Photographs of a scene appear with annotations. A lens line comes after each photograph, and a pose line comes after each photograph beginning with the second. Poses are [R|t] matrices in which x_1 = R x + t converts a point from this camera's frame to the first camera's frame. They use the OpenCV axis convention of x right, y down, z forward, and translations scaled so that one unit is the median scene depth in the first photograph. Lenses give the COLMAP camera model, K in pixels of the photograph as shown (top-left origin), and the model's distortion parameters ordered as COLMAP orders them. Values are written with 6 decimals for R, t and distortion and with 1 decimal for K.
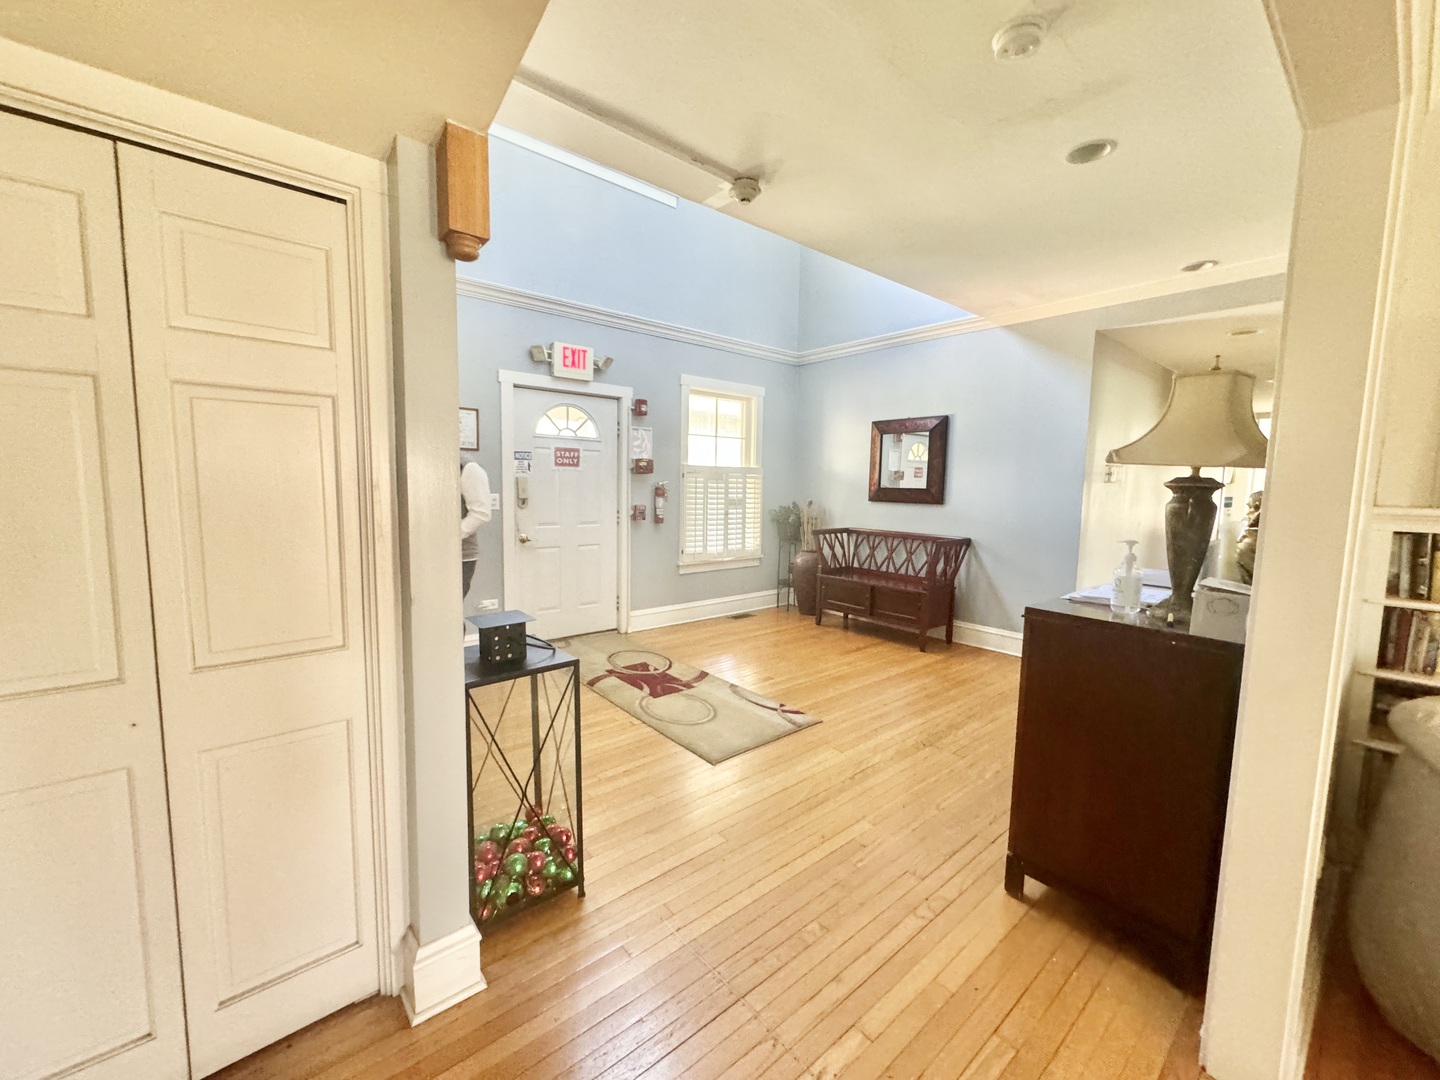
lens RADIAL K [[577.4, 0, 718.3], [0, 577.4, 537.6], [0, 0, 1]] dist [-0.003075, 0.000952]
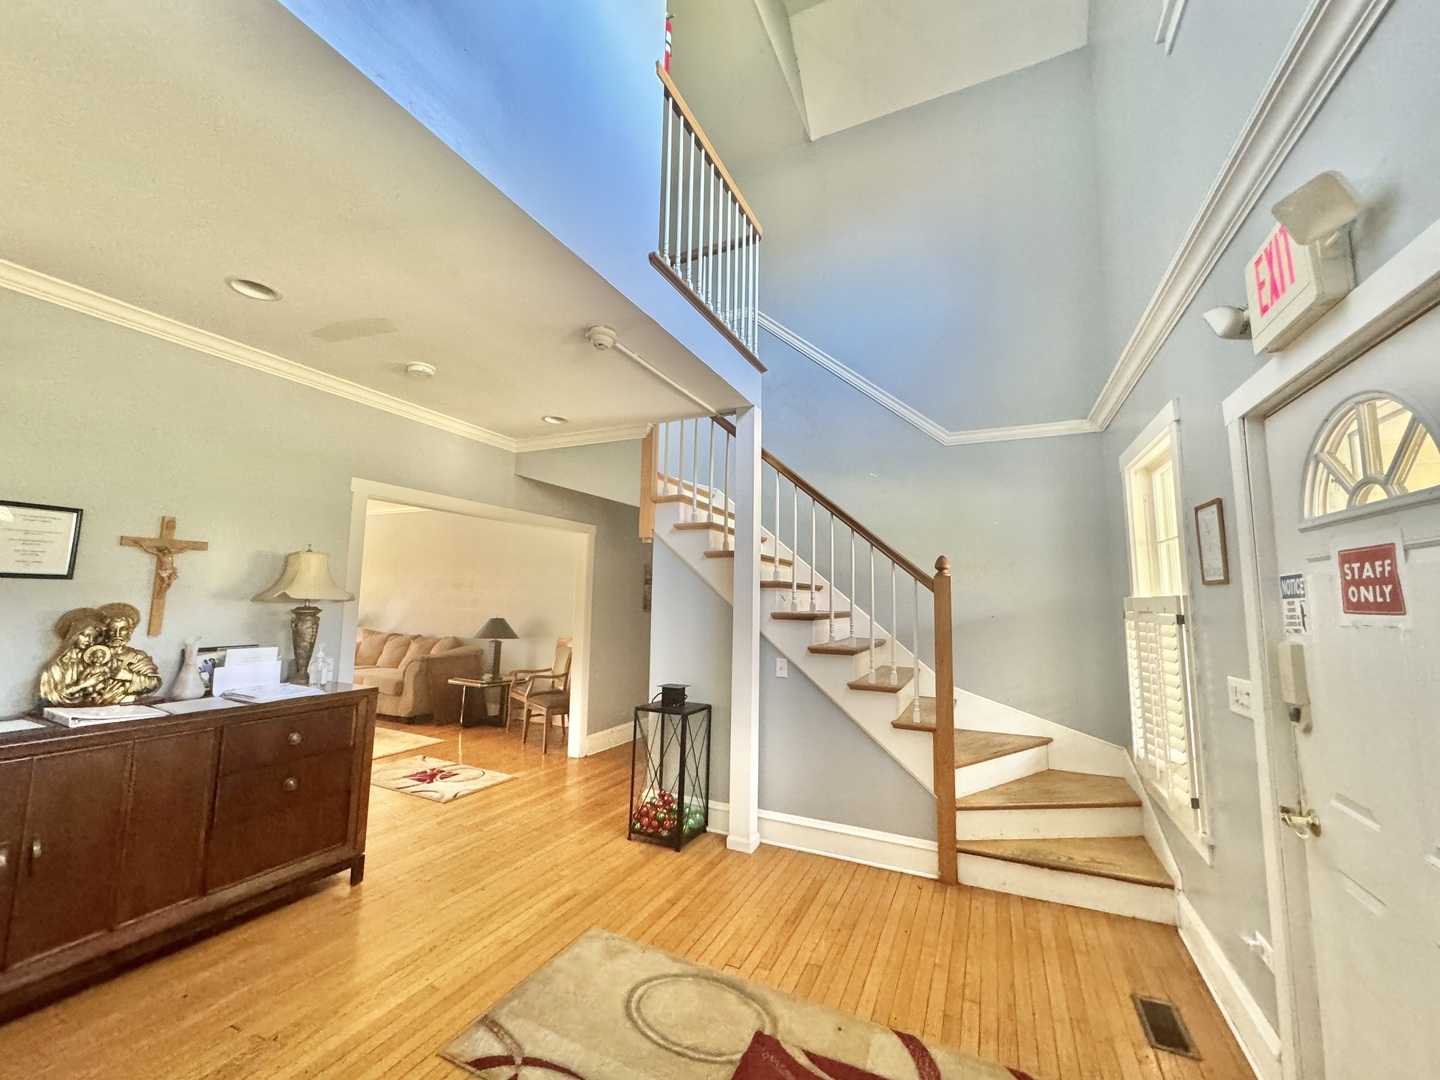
lens RADIAL K [[577.4, 0, 708.8], [0, 577.4, 532.0], [0, 0, 1]] dist [-0.003075, 0.000952]
pose [[-0.907892, -0.082554, -0.410996, 0.206990], [-0.072398, 0.996564, -0.040245, -0.178974], [0.412906, -0.006783, -0.910748, 1.566517]]
